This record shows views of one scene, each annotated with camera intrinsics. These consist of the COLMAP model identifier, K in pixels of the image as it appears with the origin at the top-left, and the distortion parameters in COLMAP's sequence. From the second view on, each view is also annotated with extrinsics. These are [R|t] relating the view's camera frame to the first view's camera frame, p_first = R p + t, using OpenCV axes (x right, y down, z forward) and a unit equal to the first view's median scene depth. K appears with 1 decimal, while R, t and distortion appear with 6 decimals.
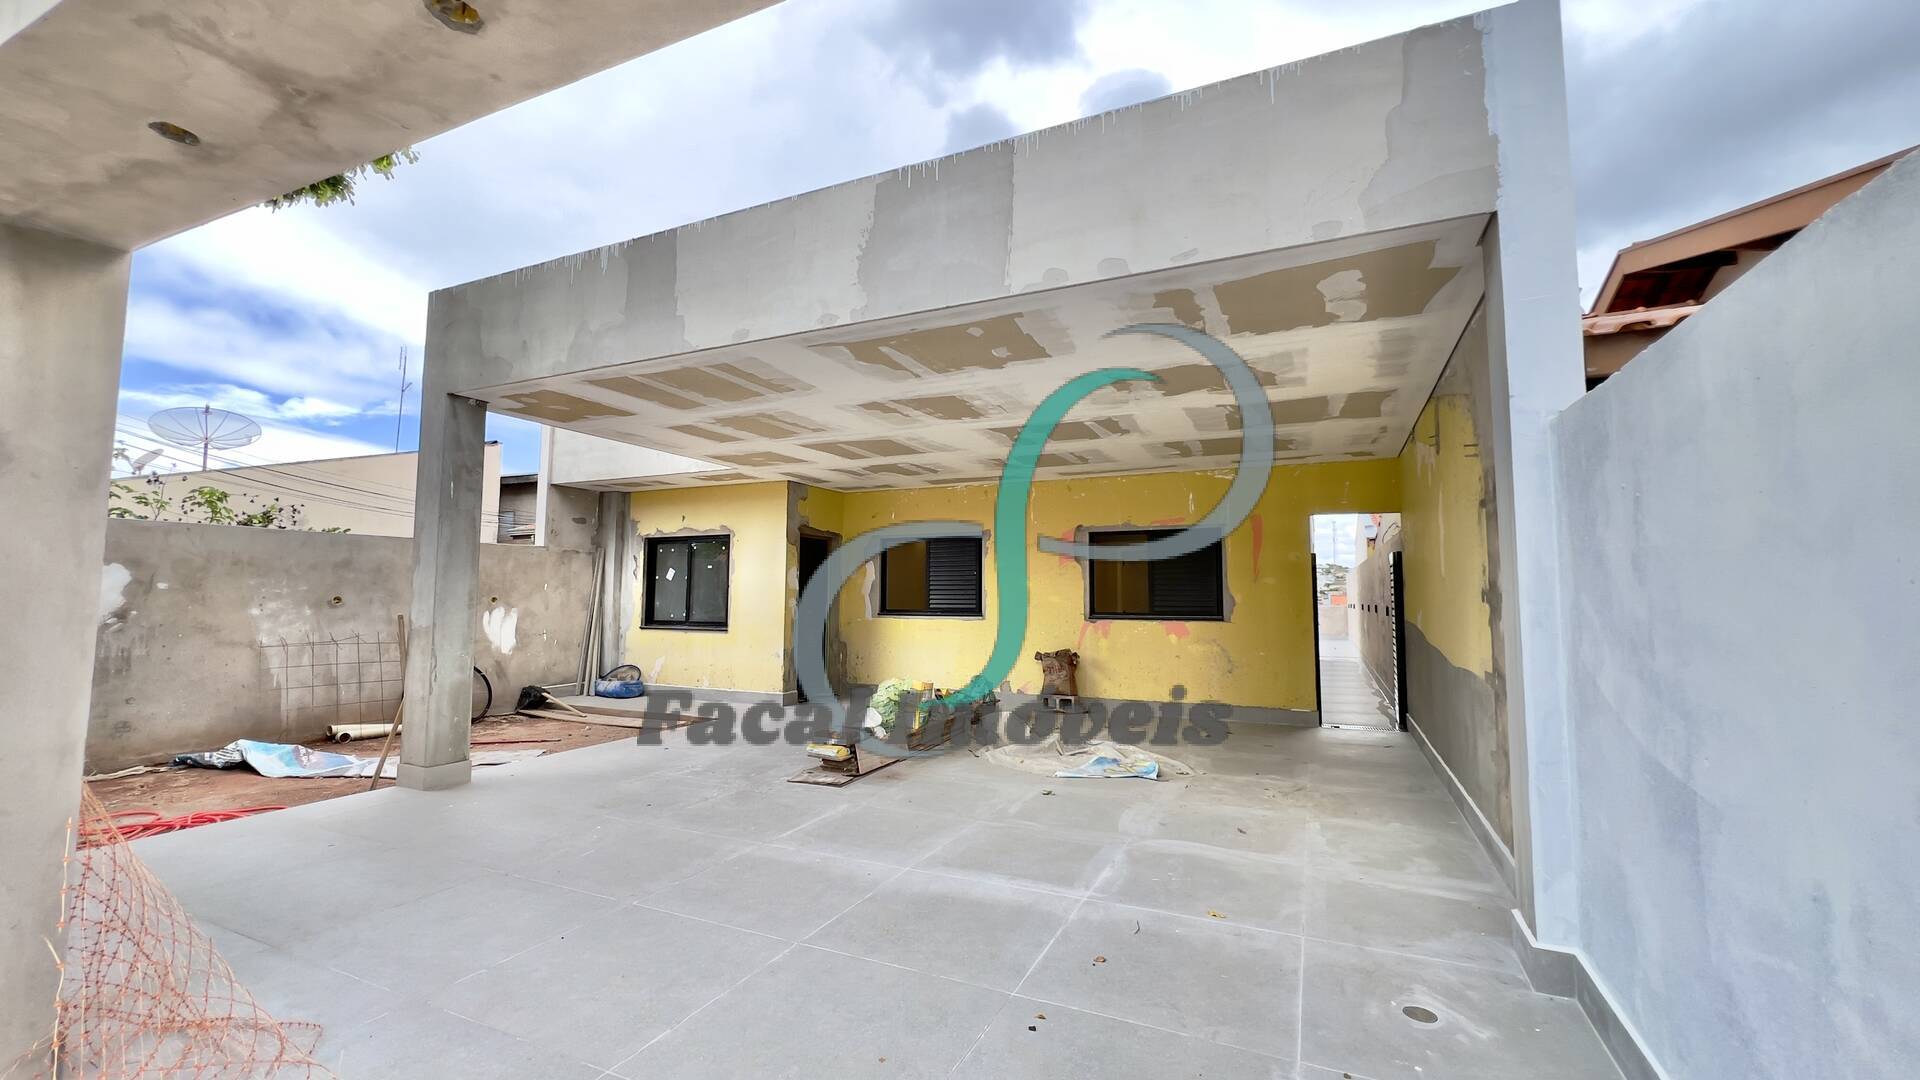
lens RADIAL K [[771.0, 0, 959.7], [0, 771.0, 541.1], [0, 0, 1]] dist [-0.002229, 0.000795]
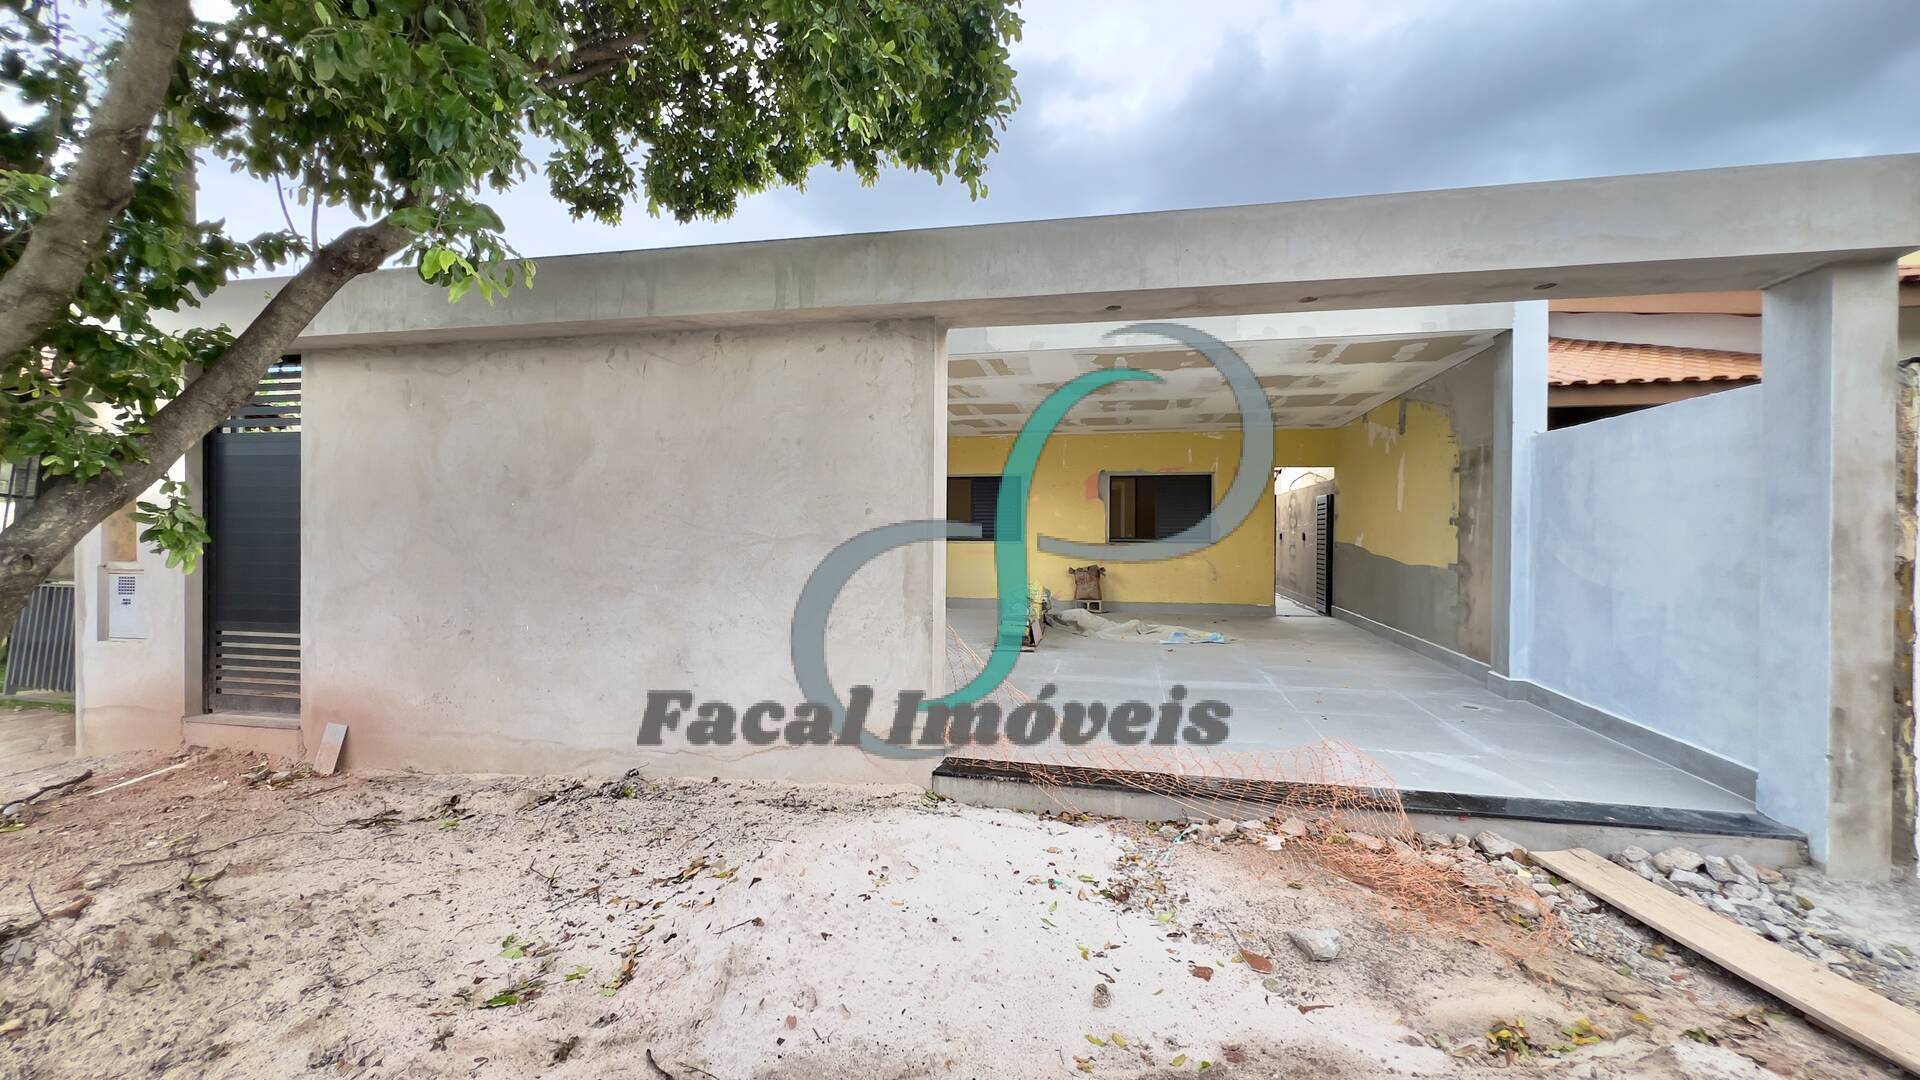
lens RADIAL K [[771.0, 0, 959.7], [0, 771.0, 541.1], [0, 0, 1]] dist [-0.002229, 0.000795]
pose [[0.976892, 0.001413, 0.213729, -0.586453], [-0.019385, 0.996443, 0.082014, -0.005366], [-0.212853, -0.084262, 0.973444, -0.357193]]
